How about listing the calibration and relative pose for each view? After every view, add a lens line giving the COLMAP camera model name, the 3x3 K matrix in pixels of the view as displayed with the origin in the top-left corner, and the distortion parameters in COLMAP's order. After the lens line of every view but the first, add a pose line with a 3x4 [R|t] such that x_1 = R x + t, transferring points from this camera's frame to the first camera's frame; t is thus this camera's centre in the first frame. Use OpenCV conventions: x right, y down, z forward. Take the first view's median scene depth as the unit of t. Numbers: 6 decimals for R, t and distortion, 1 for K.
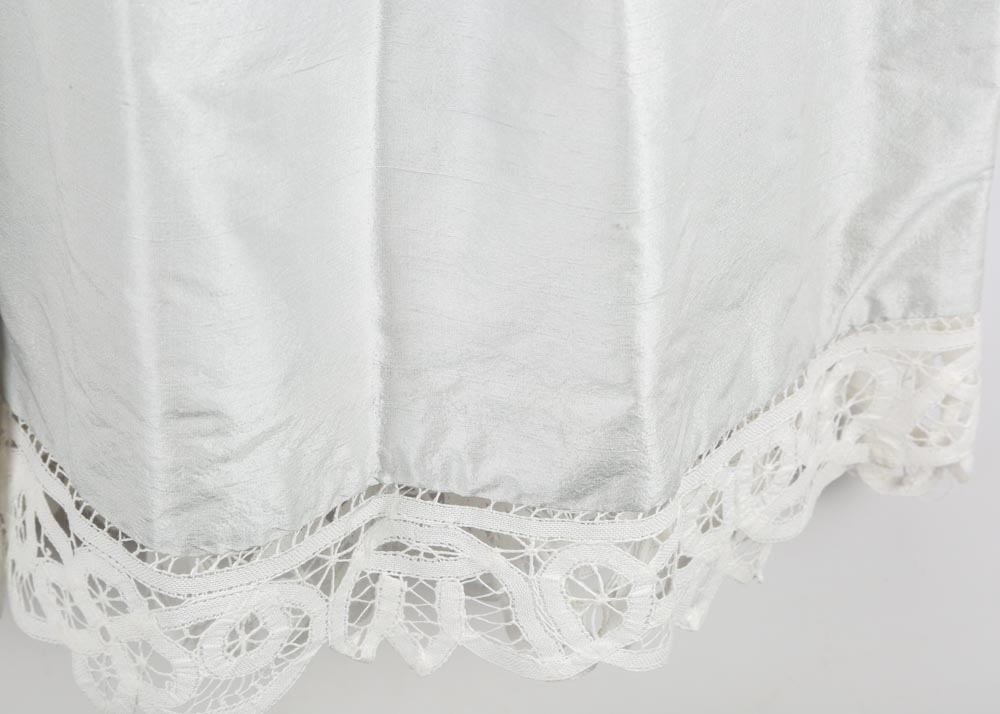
lens RADIAL K [[2715.2, 0, 545.5], [0, 2715.2, 363.2], [0, 0, 1]] dist [0.330845, 0.000000]
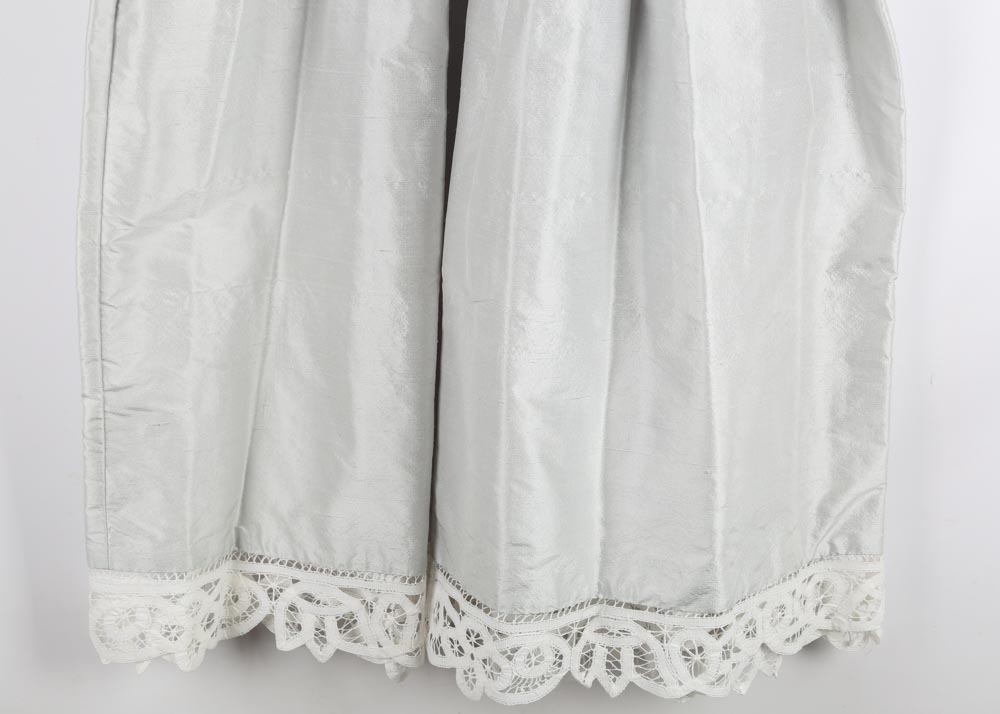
lens RADIAL K [[1896.9, 0, 544.6], [0, 1896.9, 383.1], [0, 0, 1]] dist [0.158580, 0.000000]
pose [[0.994419, 0.032215, -0.100459, 0.045906], [-0.058074, 0.962135, -0.266316, 0.290068], [0.088076, 0.270664, 0.958636, -0.532143]]
